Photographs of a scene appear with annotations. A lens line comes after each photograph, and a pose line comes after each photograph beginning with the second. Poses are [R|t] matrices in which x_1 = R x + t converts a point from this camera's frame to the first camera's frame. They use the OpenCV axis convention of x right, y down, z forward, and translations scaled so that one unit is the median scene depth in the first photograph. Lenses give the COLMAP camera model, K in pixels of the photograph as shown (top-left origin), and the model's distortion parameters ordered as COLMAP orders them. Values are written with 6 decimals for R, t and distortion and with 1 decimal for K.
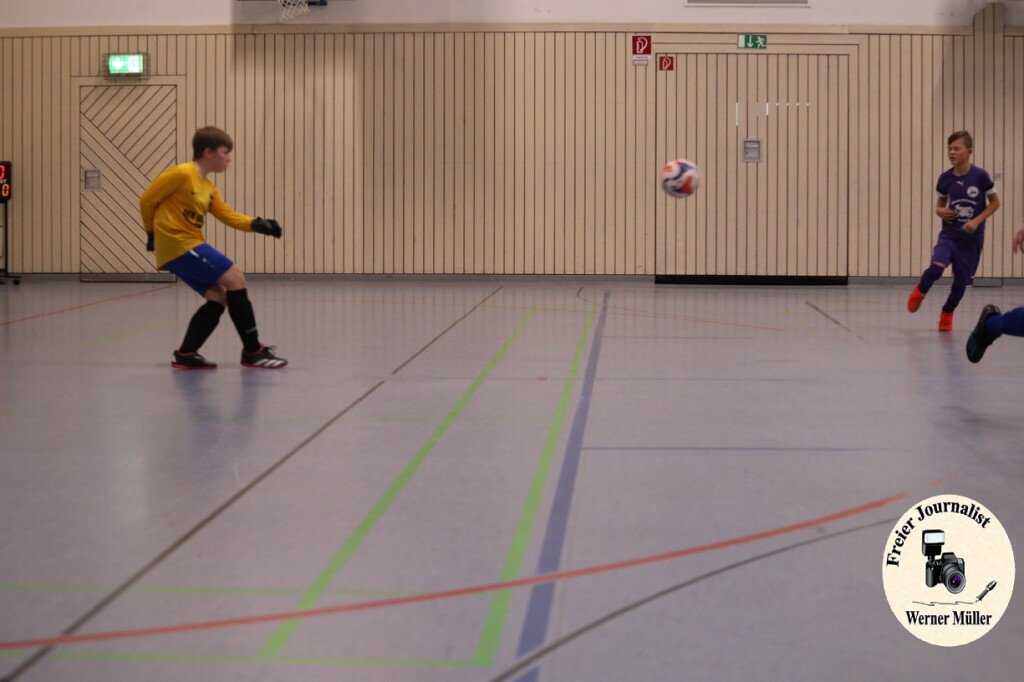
lens RADIAL K [[2330.7, 0, 512.2], [0, 2330.7, 341.0], [0, 0, 1]] dist [-0.346482, 0.000000]
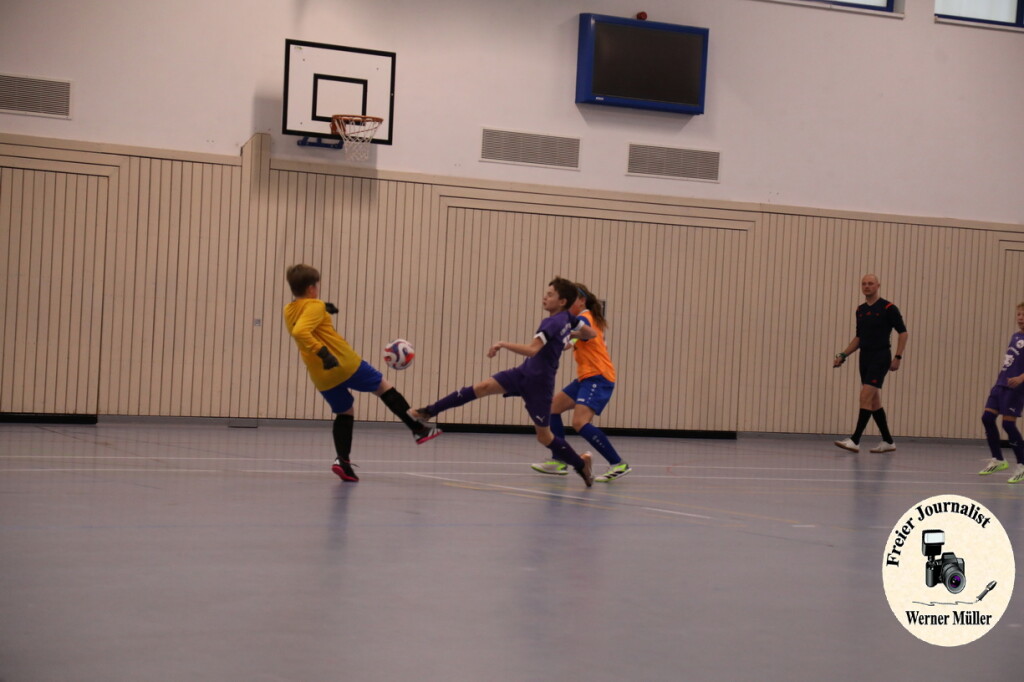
lens RADIAL K [[2703.8, 0, 510.0], [0, 2703.8, 344.1], [0, 0, 1]] dist [0.524630, 0.000000]
pose [[0.796149, 0.035447, 0.604062, -0.551579], [-0.006745, 0.998741, -0.049718, -0.003485], [-0.605063, 0.035508, 0.795385, 0.028589]]
